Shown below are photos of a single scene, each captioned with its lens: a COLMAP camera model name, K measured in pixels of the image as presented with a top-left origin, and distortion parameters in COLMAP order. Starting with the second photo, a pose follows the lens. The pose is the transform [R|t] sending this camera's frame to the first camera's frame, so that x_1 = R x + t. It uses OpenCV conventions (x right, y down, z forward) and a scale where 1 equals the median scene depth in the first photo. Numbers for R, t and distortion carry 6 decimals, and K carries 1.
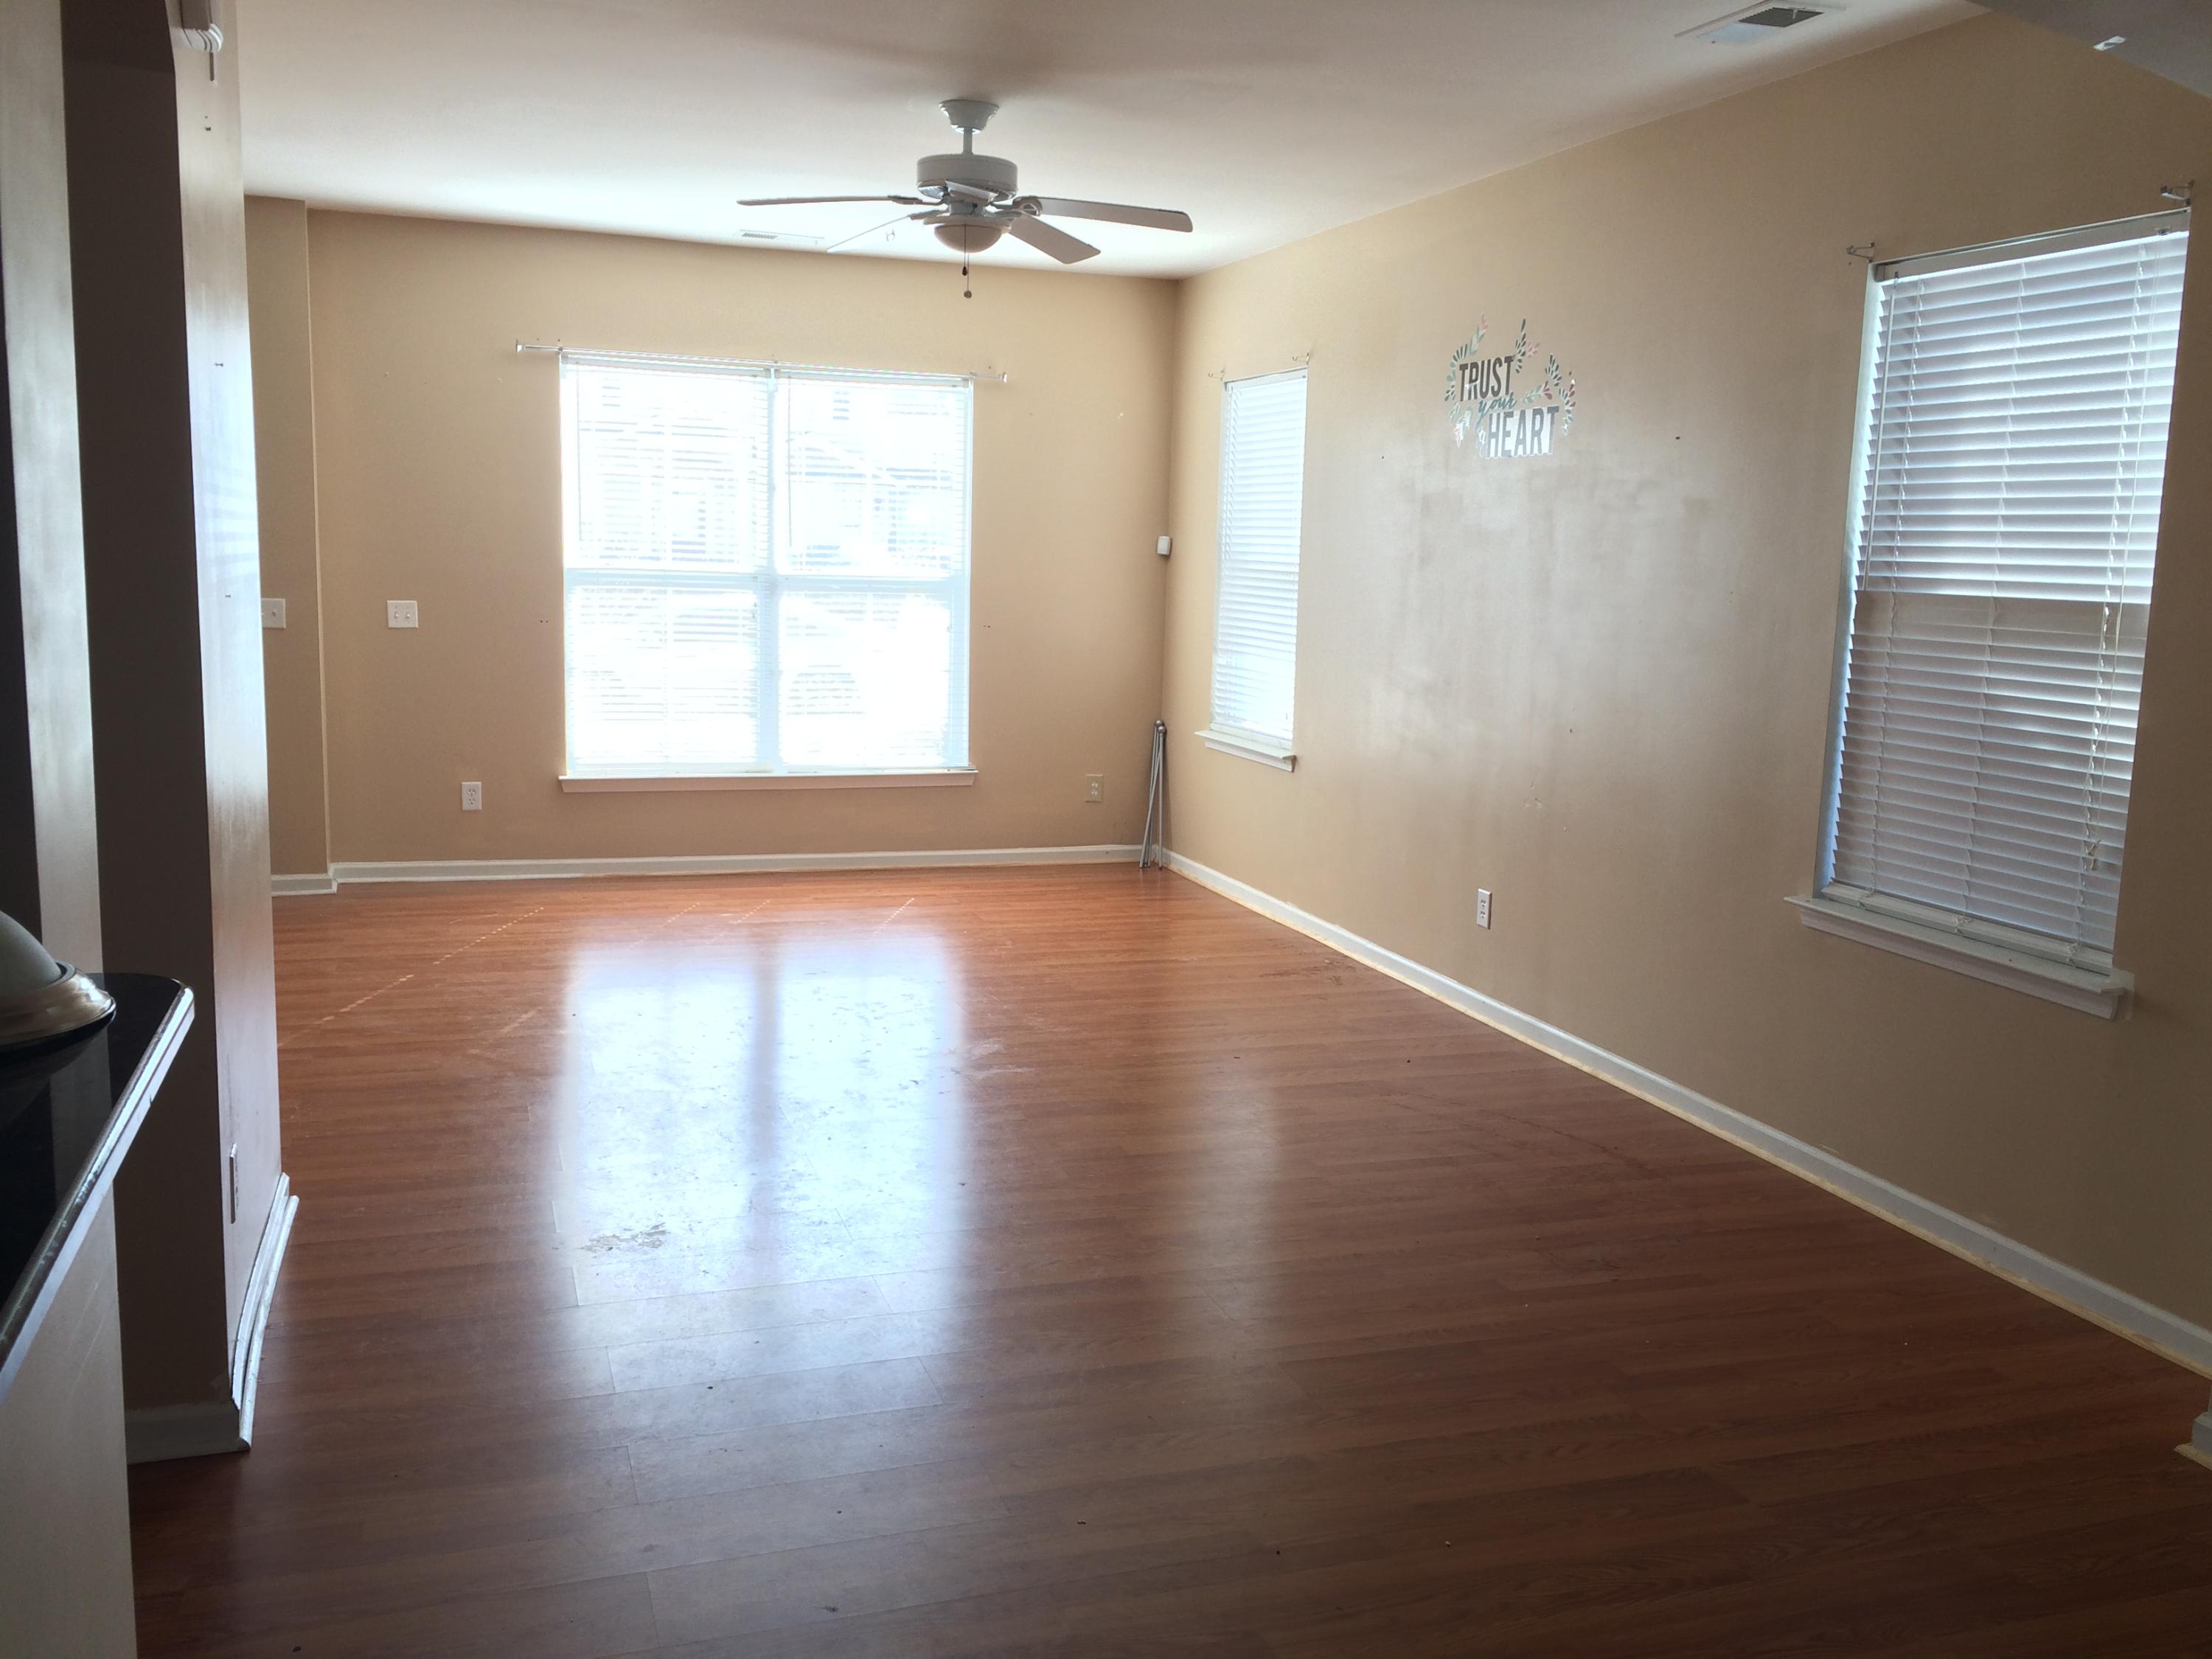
lens RADIAL K [[1870.3, 0, 1104.2], [0, 1870.3, 821.9], [0, 0, 1]] dist [0.082142, -0.110029]
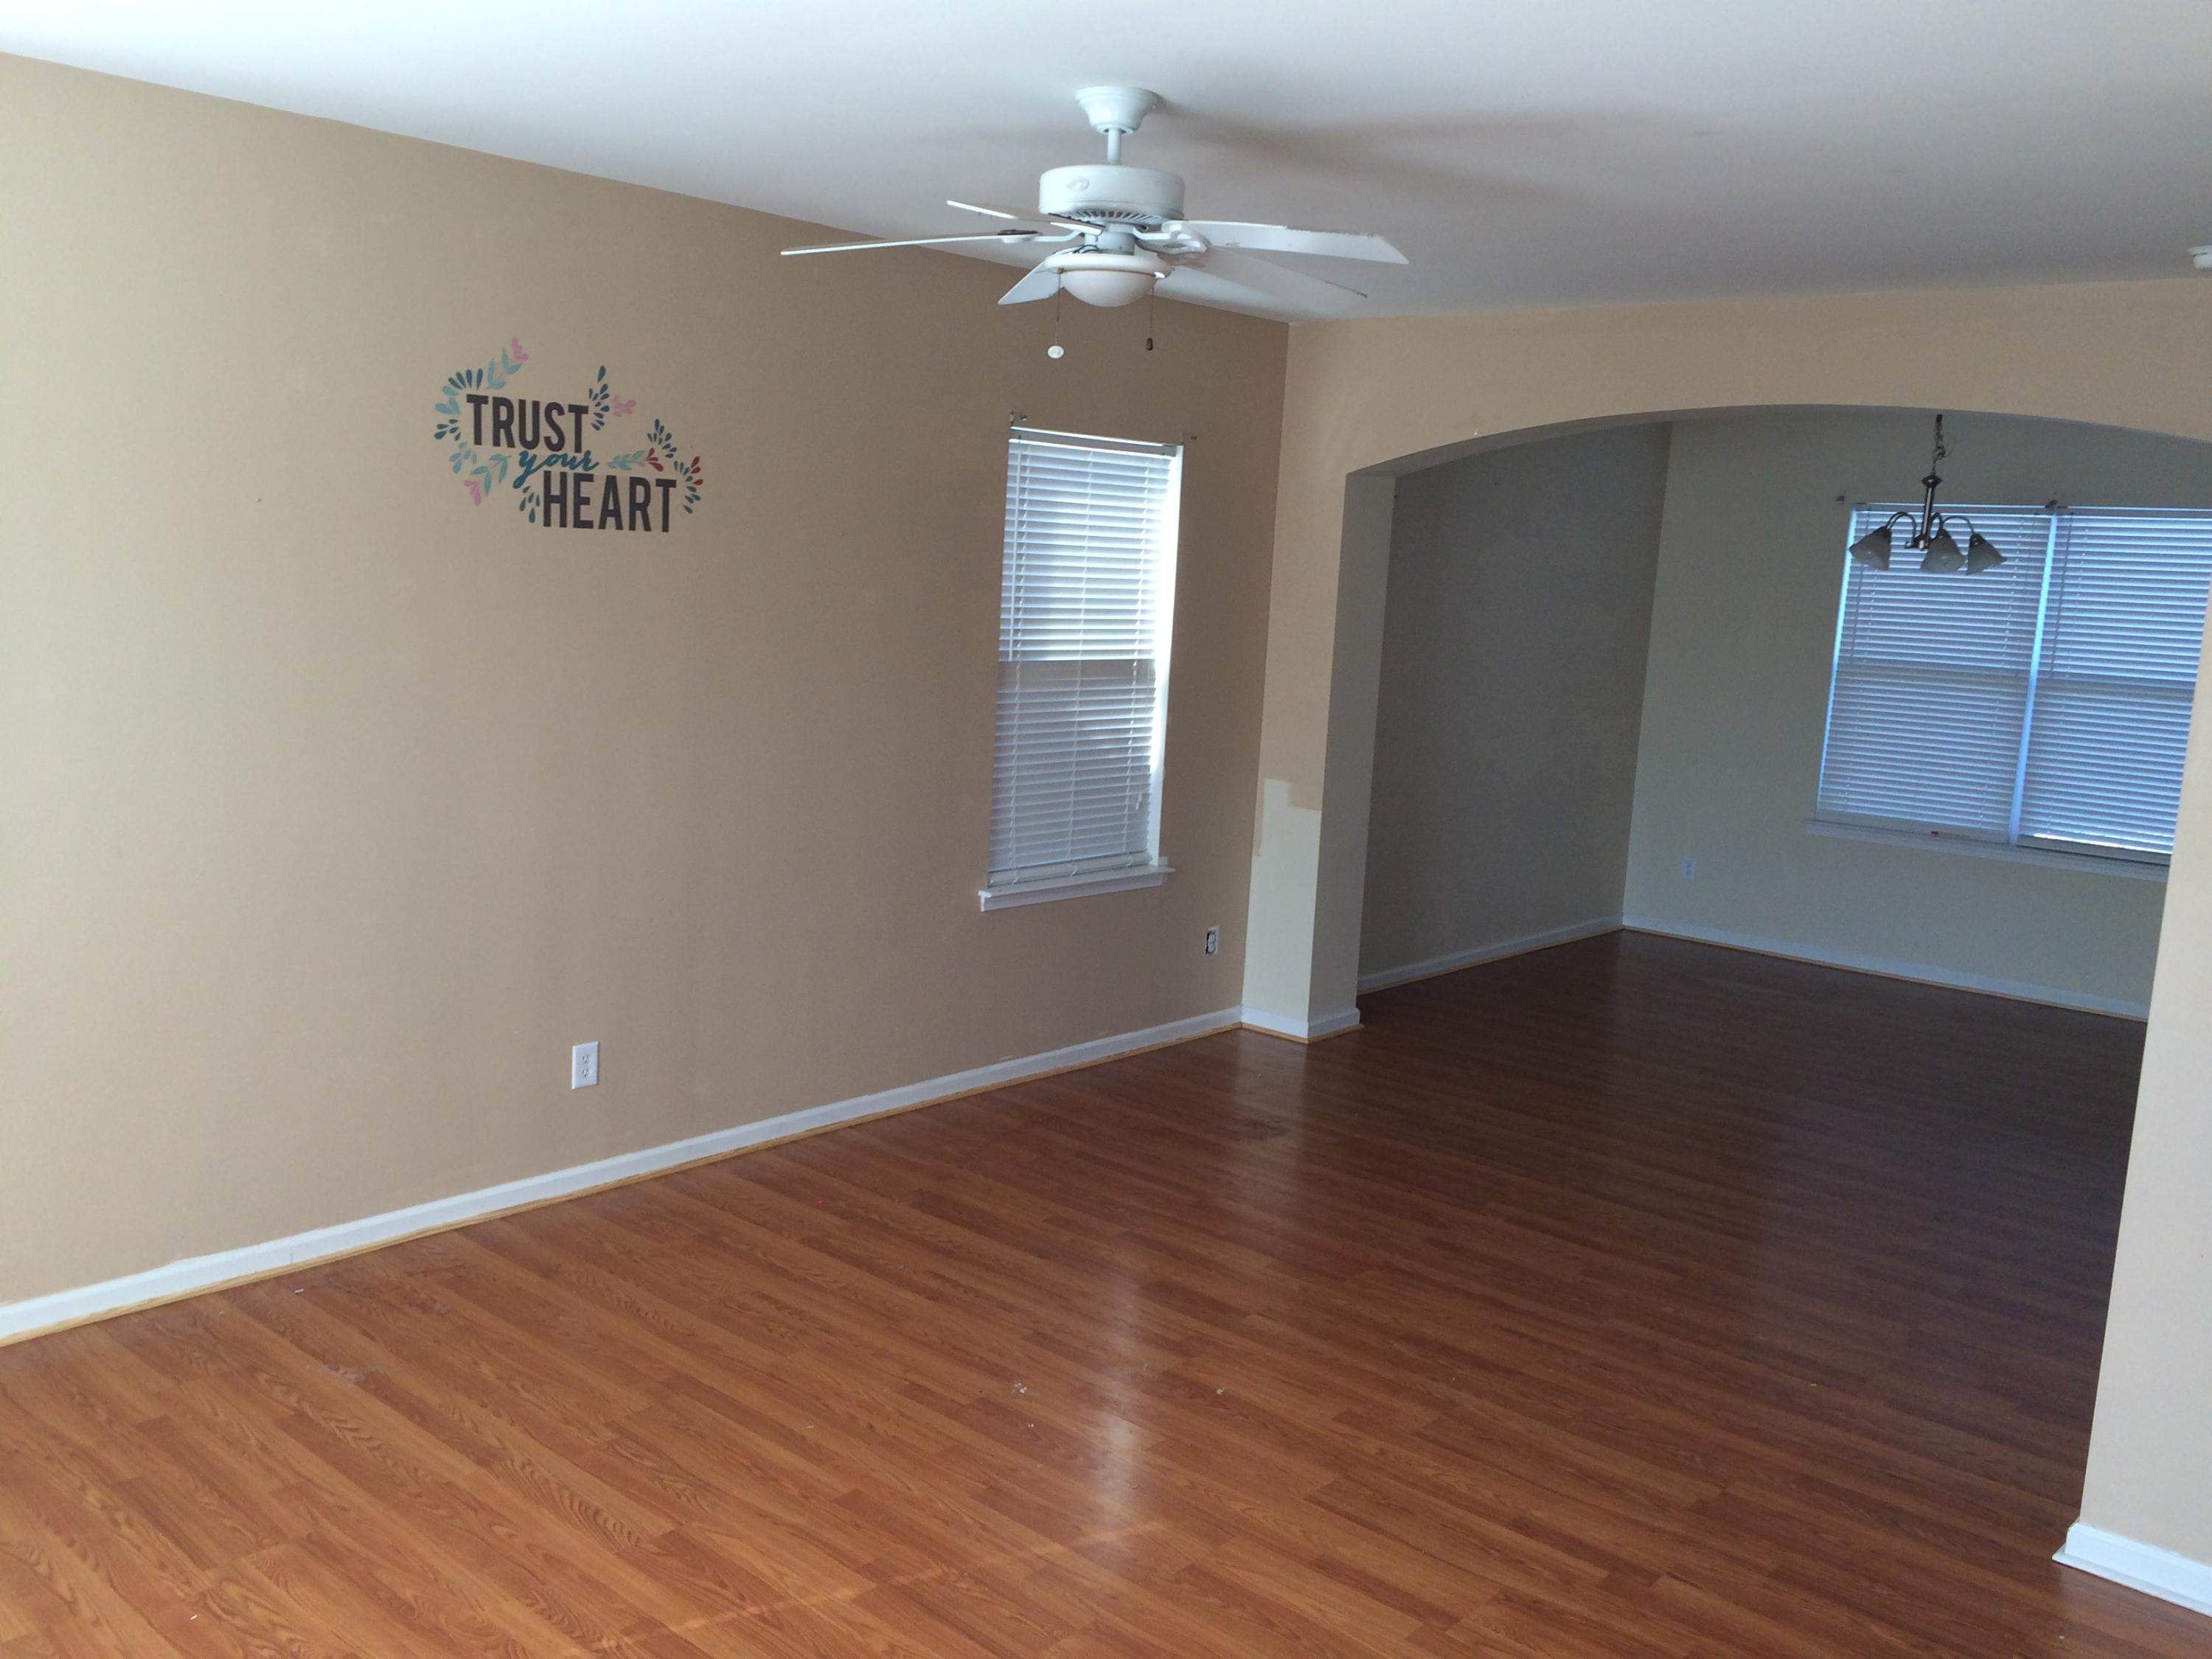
lens RADIAL K [[1870.3, 0, 1106.5], [0, 1870.3, 835.9], [0, 0, 1]] dist [0.082142, -0.110029]
pose [[-0.496255, -0.183576, 0.848546, -0.650484], [0.067694, 0.966231, 0.248626, -0.265041], [-0.865534, 0.180823, -0.467070, 1.266204]]
